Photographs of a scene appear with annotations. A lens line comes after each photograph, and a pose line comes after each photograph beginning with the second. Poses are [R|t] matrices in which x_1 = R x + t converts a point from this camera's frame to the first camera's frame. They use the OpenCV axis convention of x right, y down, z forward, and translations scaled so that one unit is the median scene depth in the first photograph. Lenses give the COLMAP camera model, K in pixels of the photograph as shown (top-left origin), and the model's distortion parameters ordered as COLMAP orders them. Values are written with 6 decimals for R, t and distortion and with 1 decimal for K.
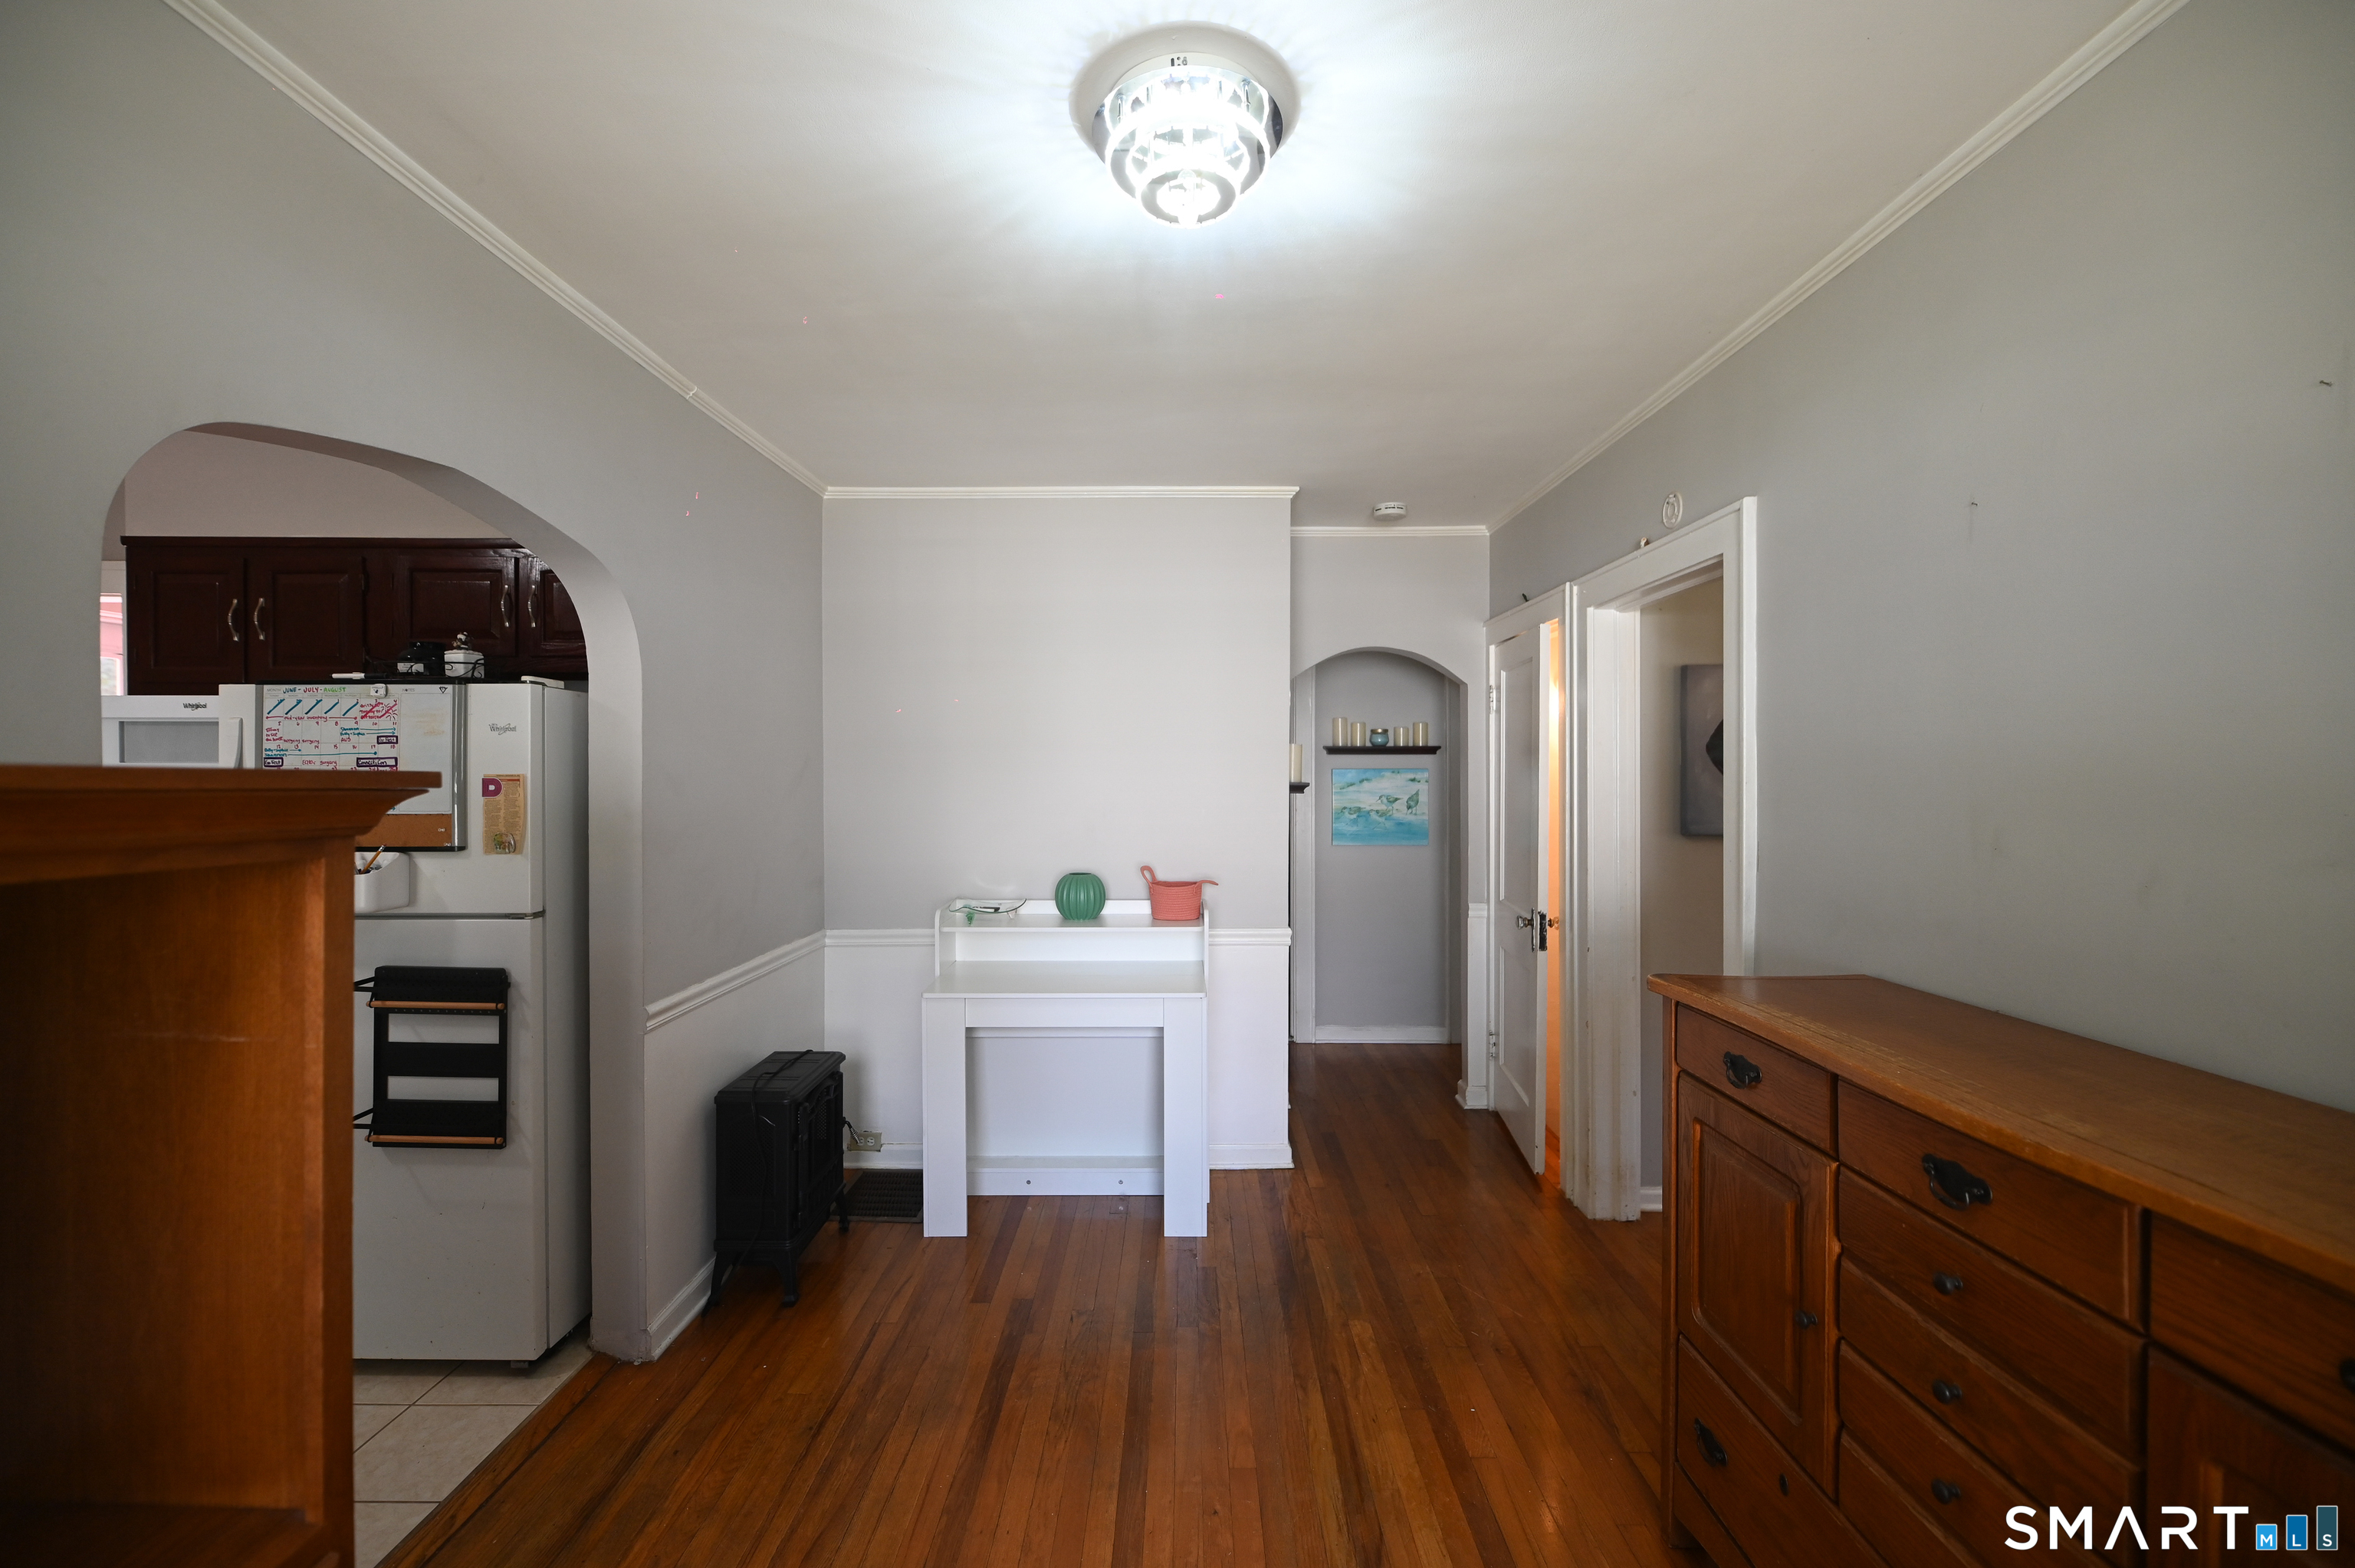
lens RADIAL K [[961.9, 0, 1171.0], [0, 961.9, 780.7], [0, 0, 1]] dist [-0.002669, 0.000193]
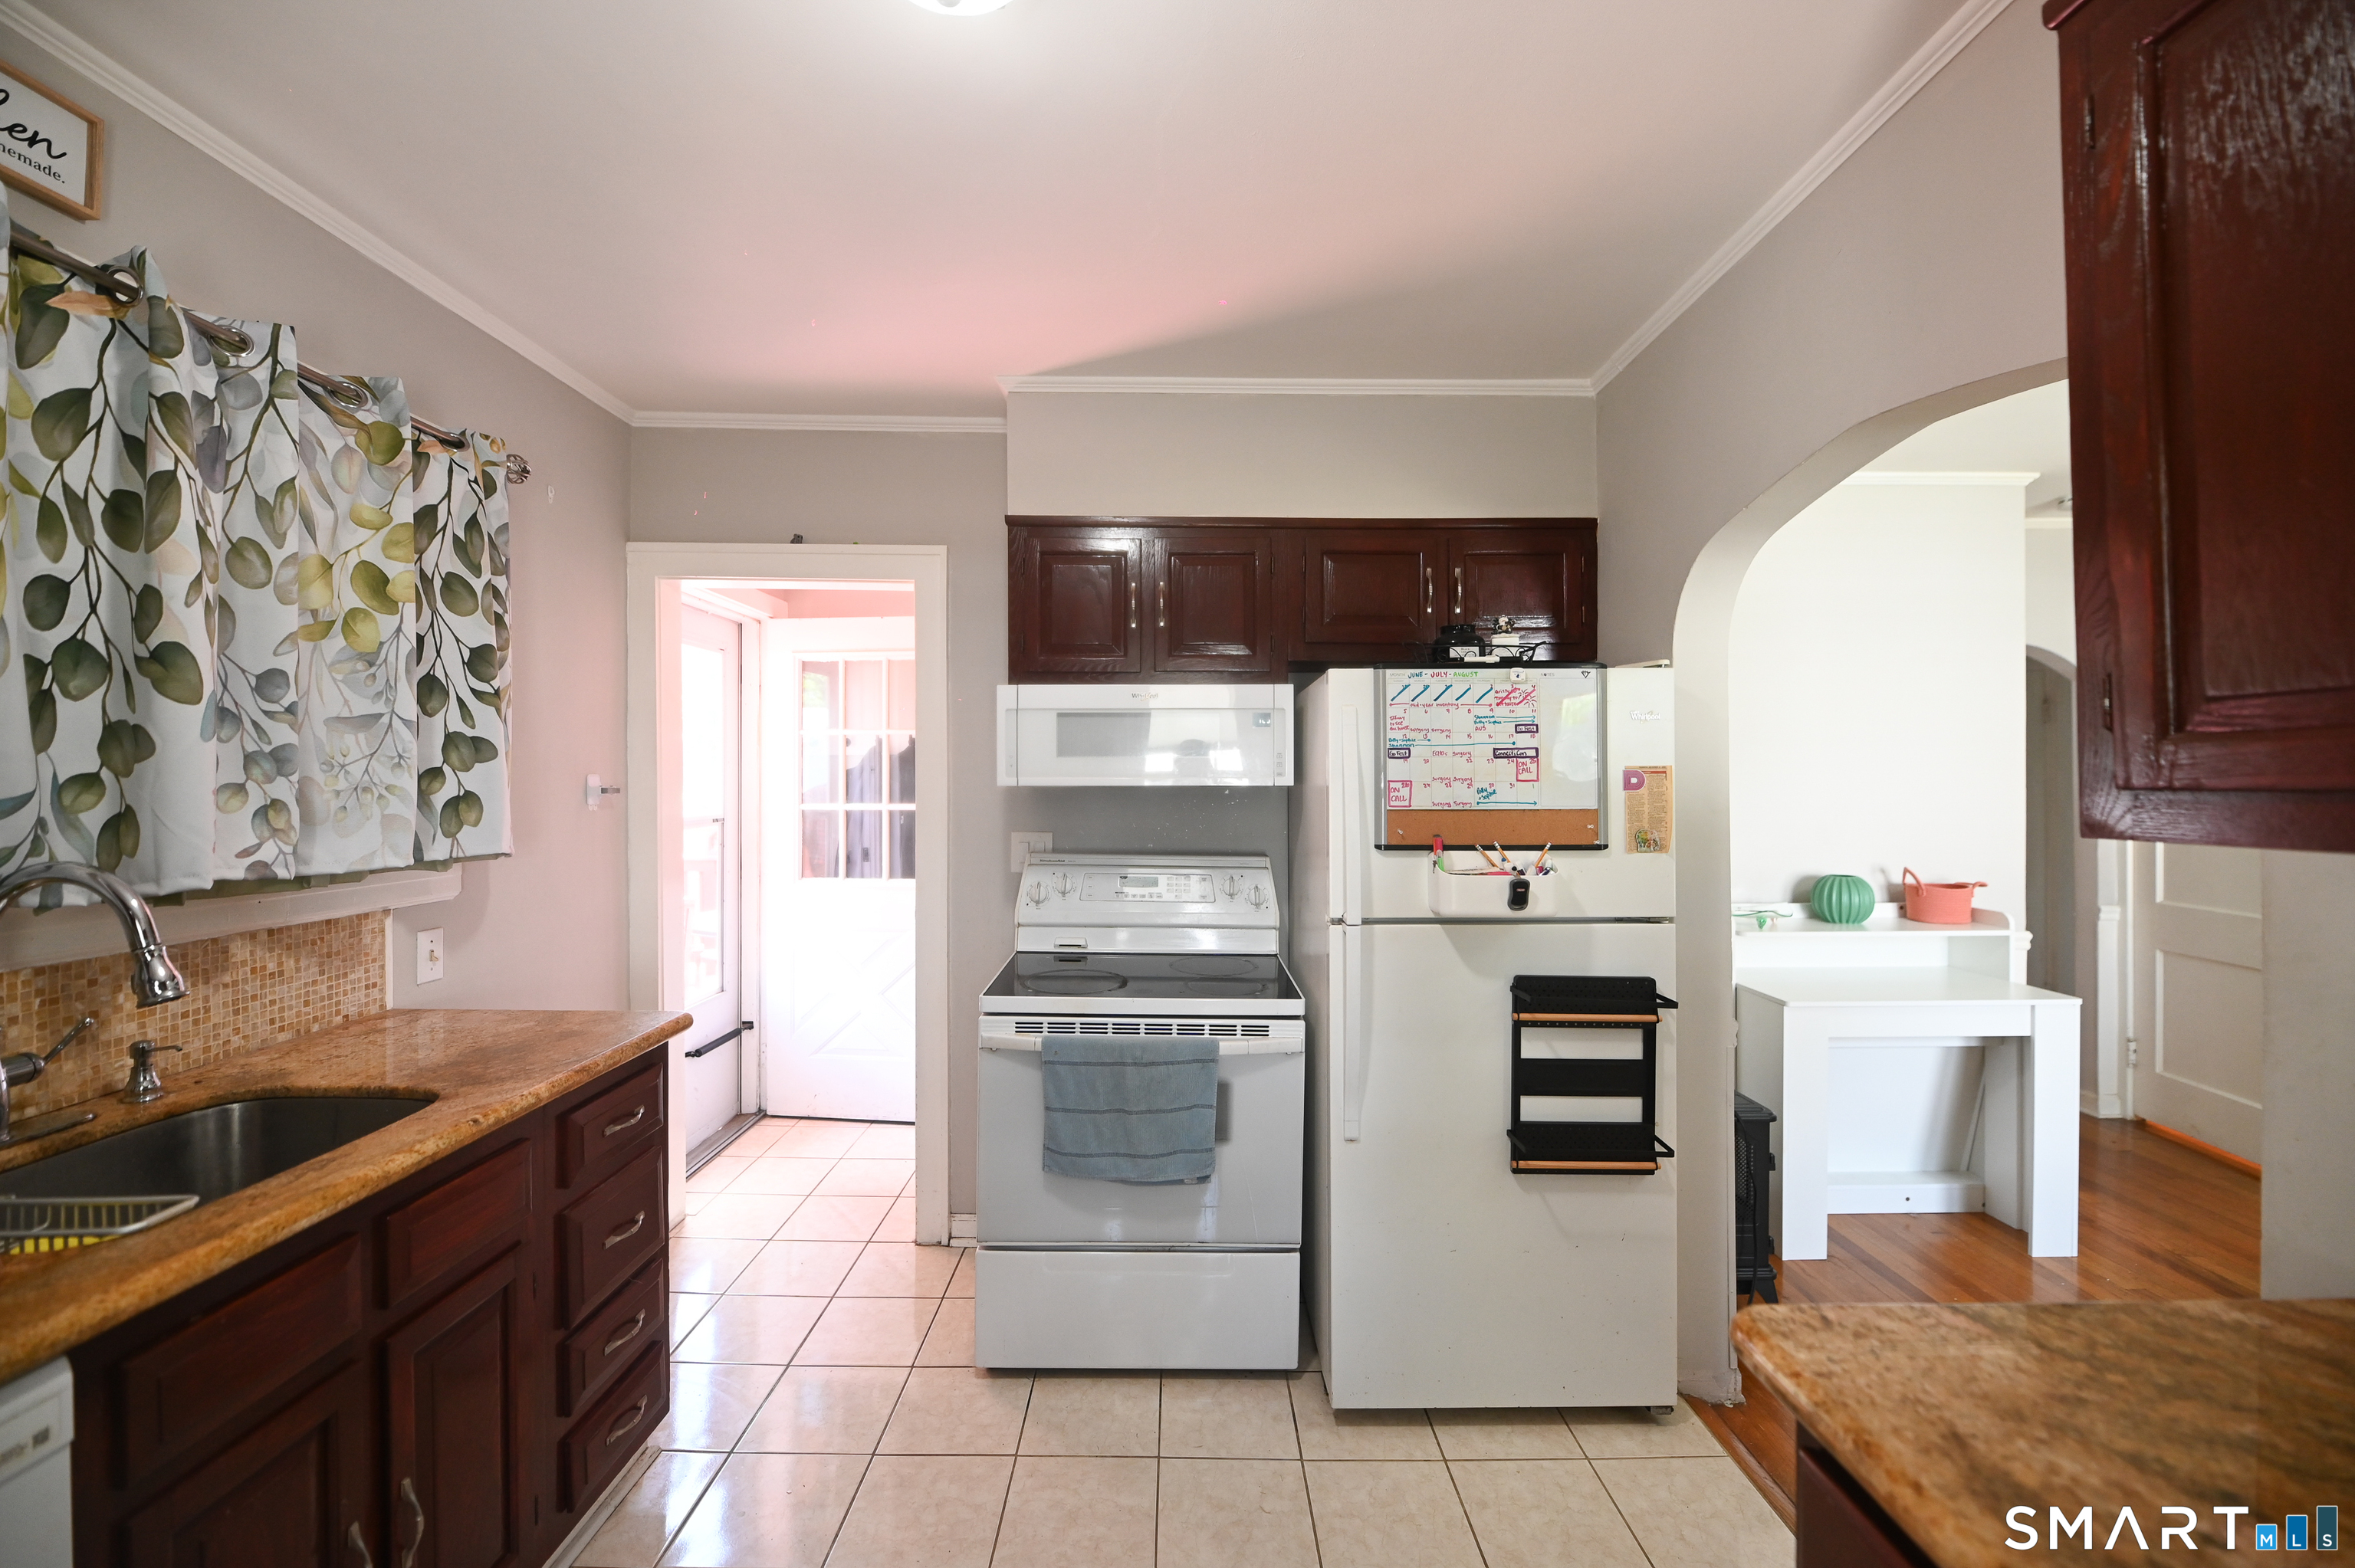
lens RADIAL K [[961.9, 0, 1178.7], [0, 961.9, 775.9], [0, 0, 1]] dist [-0.002669, 0.000193]
pose [[0.999759, -0.000827, 0.021942, -1.163787], [0.001119, 0.999911, -0.013290, 0.014467], [-0.021929, 0.013311, 0.999671, 0.086858]]
